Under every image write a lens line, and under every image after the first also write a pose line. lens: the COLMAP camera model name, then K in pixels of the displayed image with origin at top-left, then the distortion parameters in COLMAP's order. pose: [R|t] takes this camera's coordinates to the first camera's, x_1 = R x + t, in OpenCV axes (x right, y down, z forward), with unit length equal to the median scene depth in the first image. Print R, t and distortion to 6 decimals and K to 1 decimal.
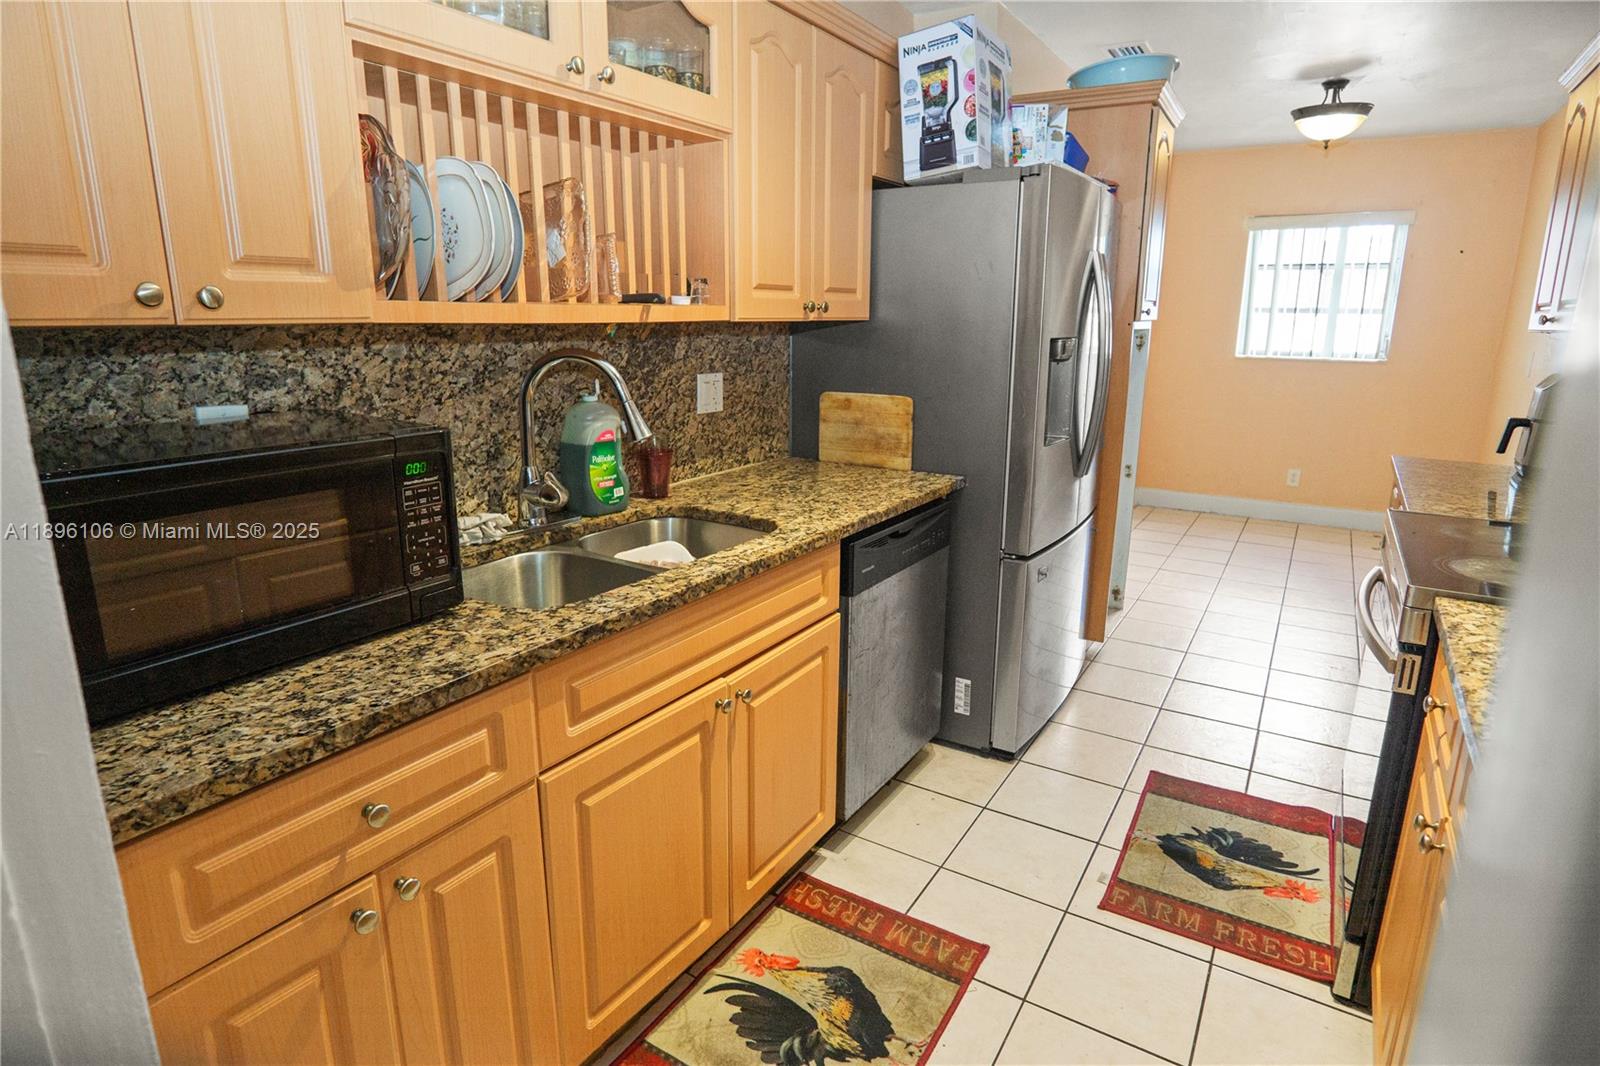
lens RADIAL K [[860.5, 0, 800.0], [0, 860.5, 533.0], [0, 0, 1]] dist [-0.033476, 0.009463]
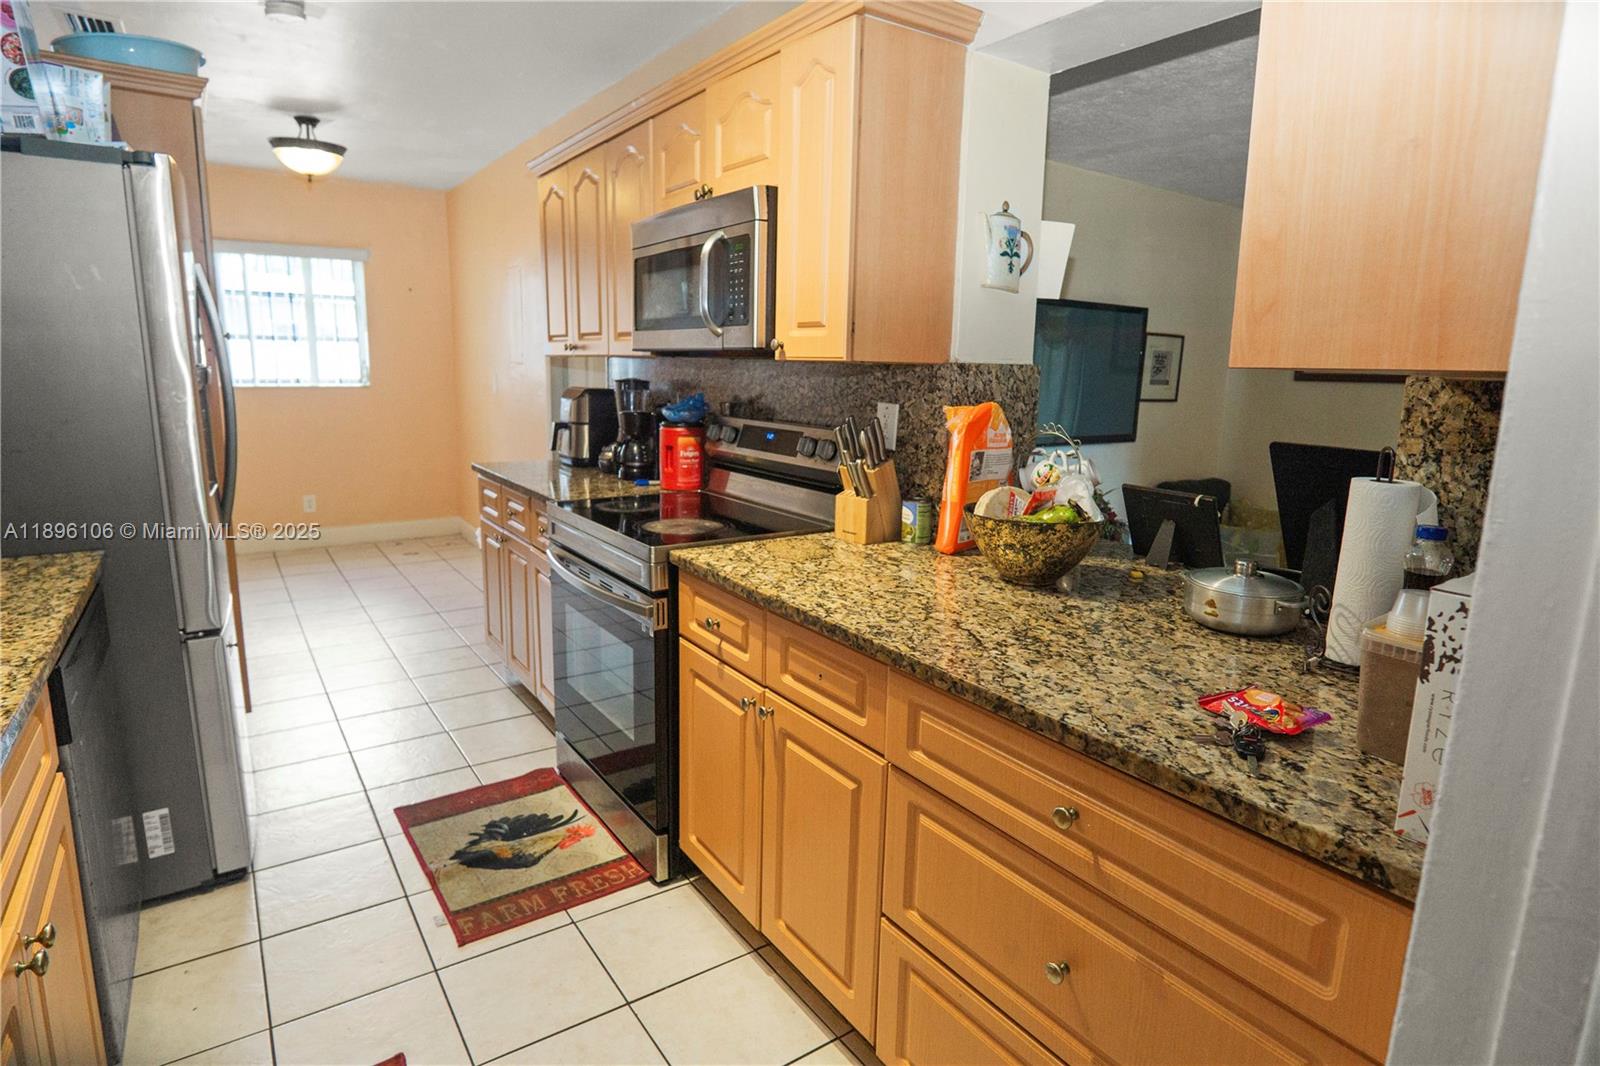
lens RADIAL K [[860.5, 0, 800.0], [0, 860.5, 533.0], [0, 0, 1]] dist [-0.033476, 0.009463]
pose [[0.390453, -0.178297, 0.903193, -0.255727], [0.208717, 0.972665, 0.101783, -0.031088], [-0.896651, 0.148770, 0.416993, 0.160481]]
